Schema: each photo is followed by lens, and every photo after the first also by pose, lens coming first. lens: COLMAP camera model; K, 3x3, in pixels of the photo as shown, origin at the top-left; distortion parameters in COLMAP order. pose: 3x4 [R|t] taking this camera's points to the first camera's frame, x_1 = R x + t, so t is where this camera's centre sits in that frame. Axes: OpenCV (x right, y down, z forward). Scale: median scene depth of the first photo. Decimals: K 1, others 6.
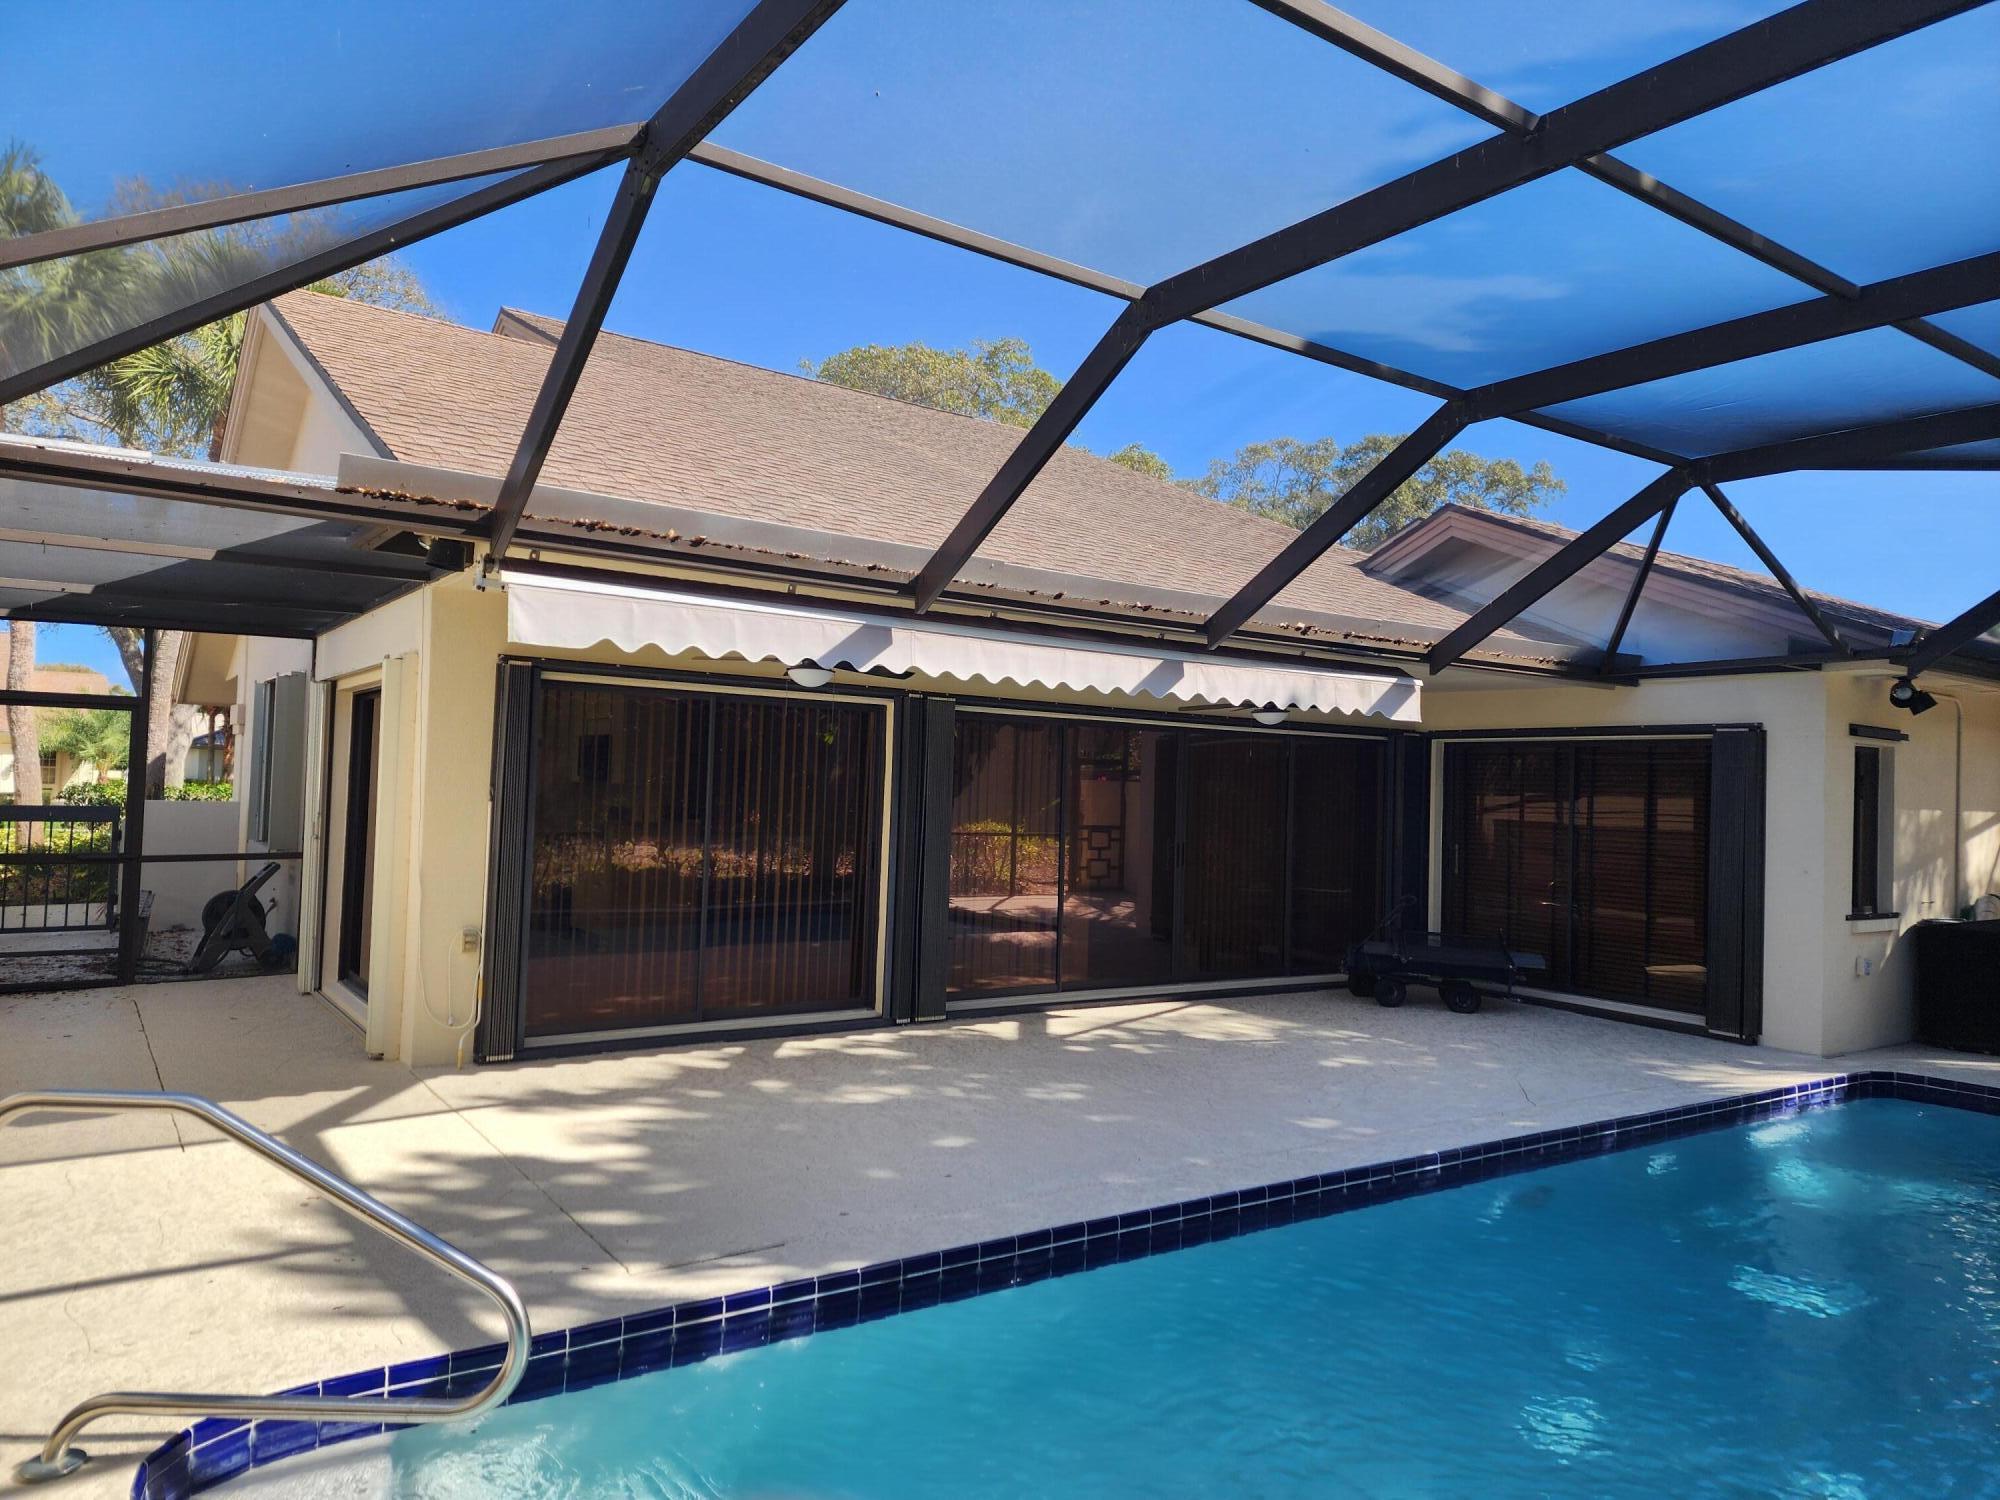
lens RADIAL K [[1349.4, 0, 1002.6], [0, 1349.4, 744.8], [0, 0, 1]] dist [0.098499, -0.096653]
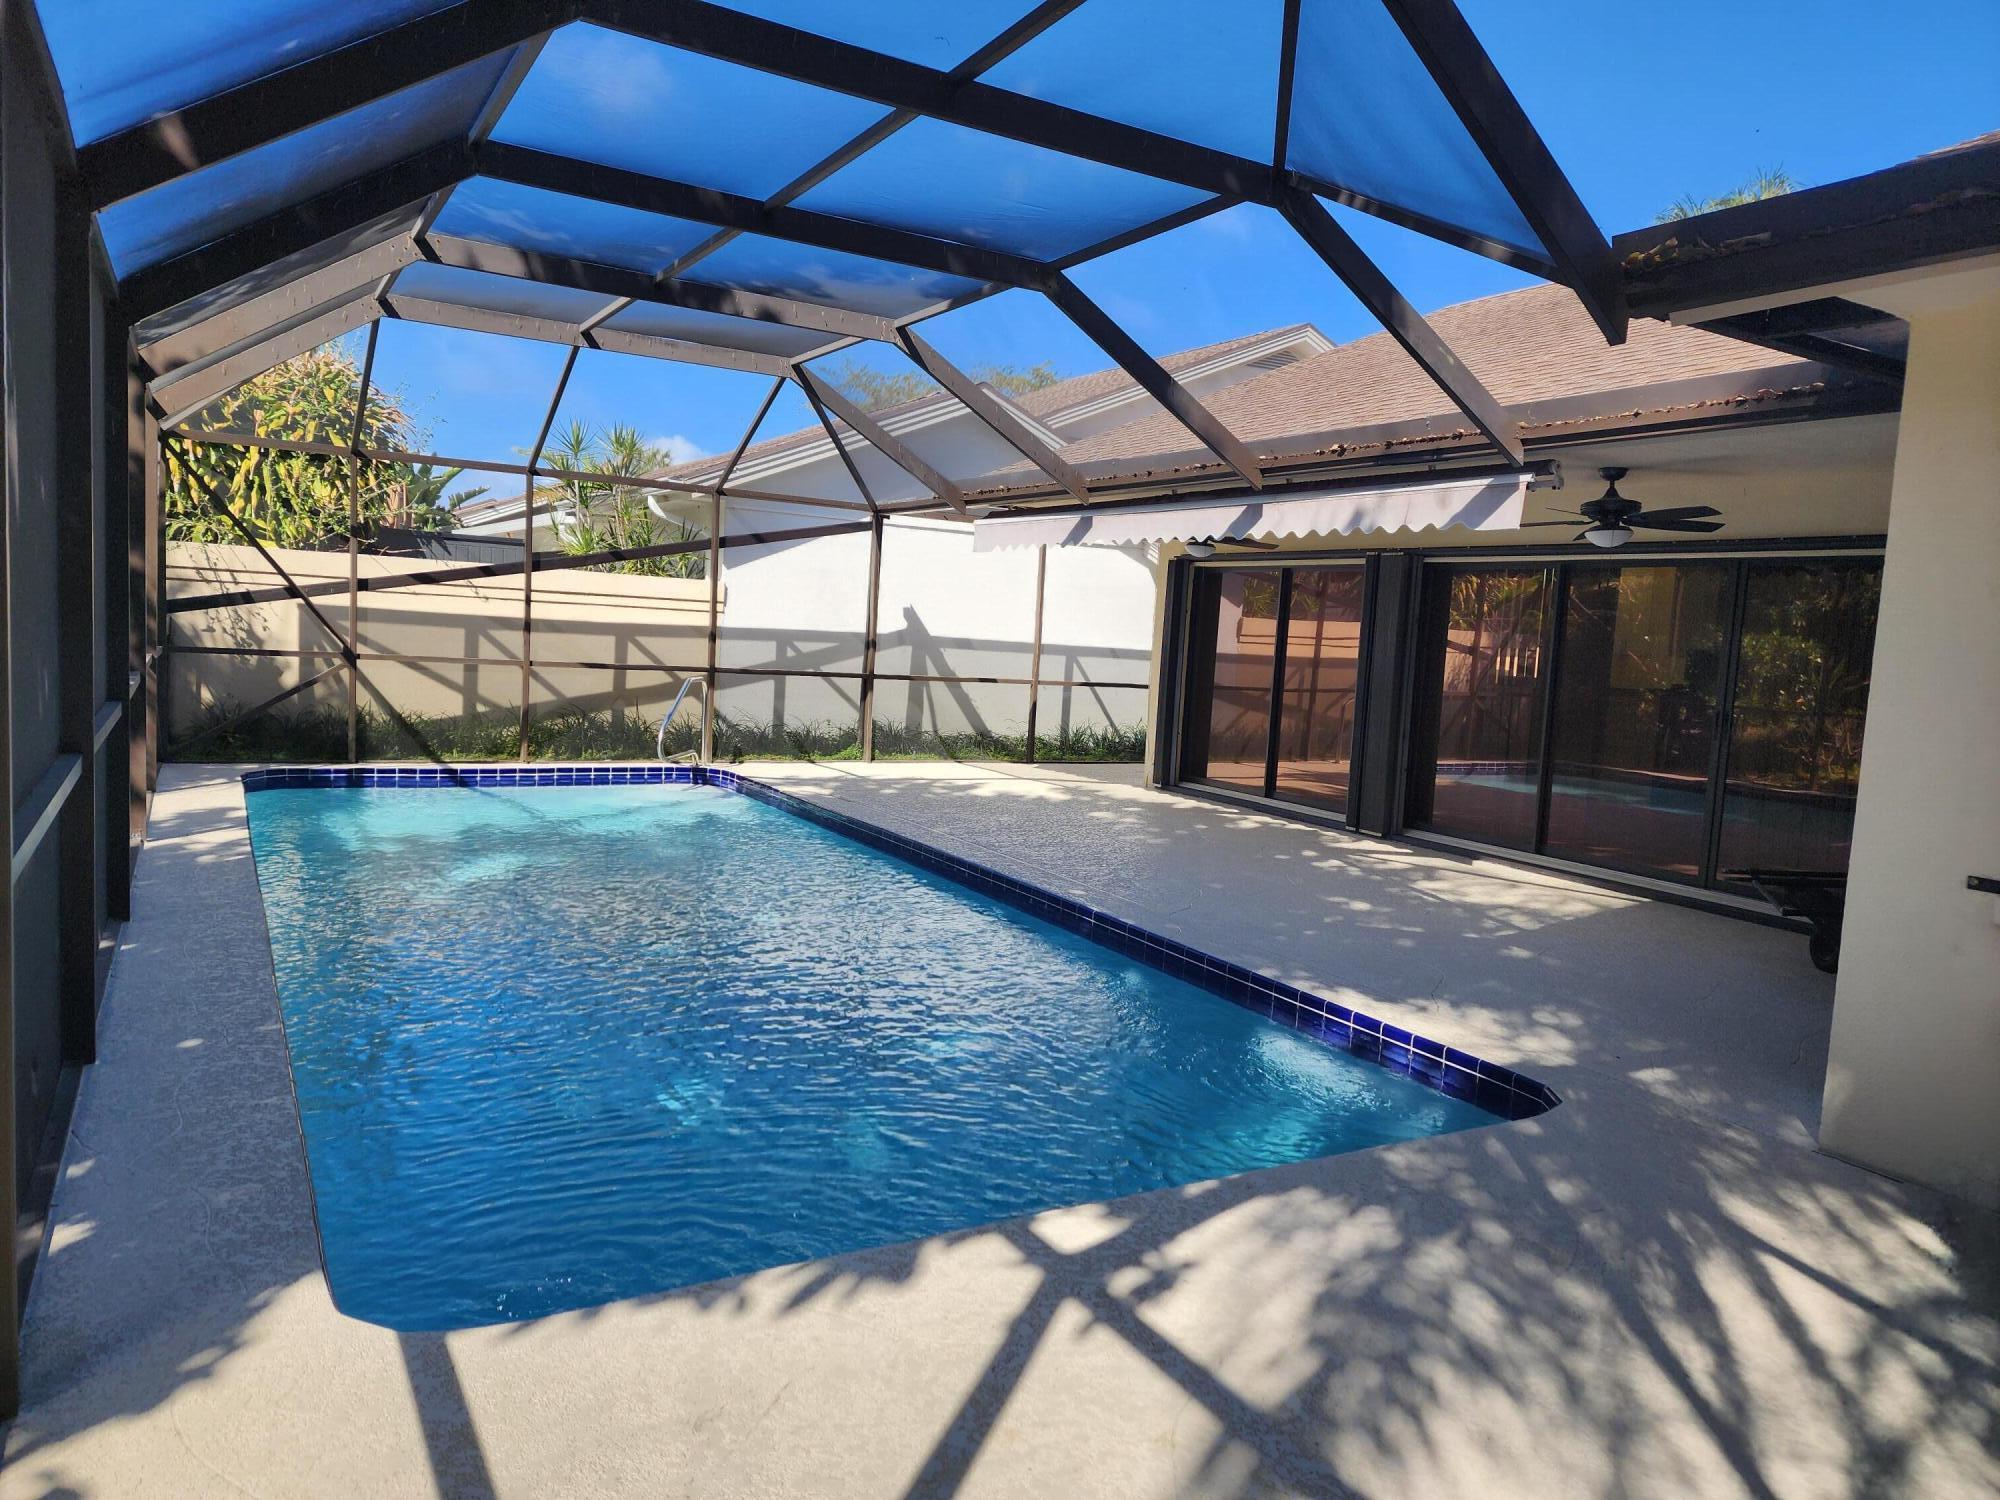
lens RADIAL K [[1349.4, 0, 1002.6], [0, 1349.4, 744.8], [0, 0, 1]] dist [0.098499, -0.096653]
pose [[-0.105890, 0.056268, -0.992785, 1.193921], [-0.021458, 0.998036, 0.058854, 0.071330], [0.994146, 0.027535, -0.104475, 0.838141]]
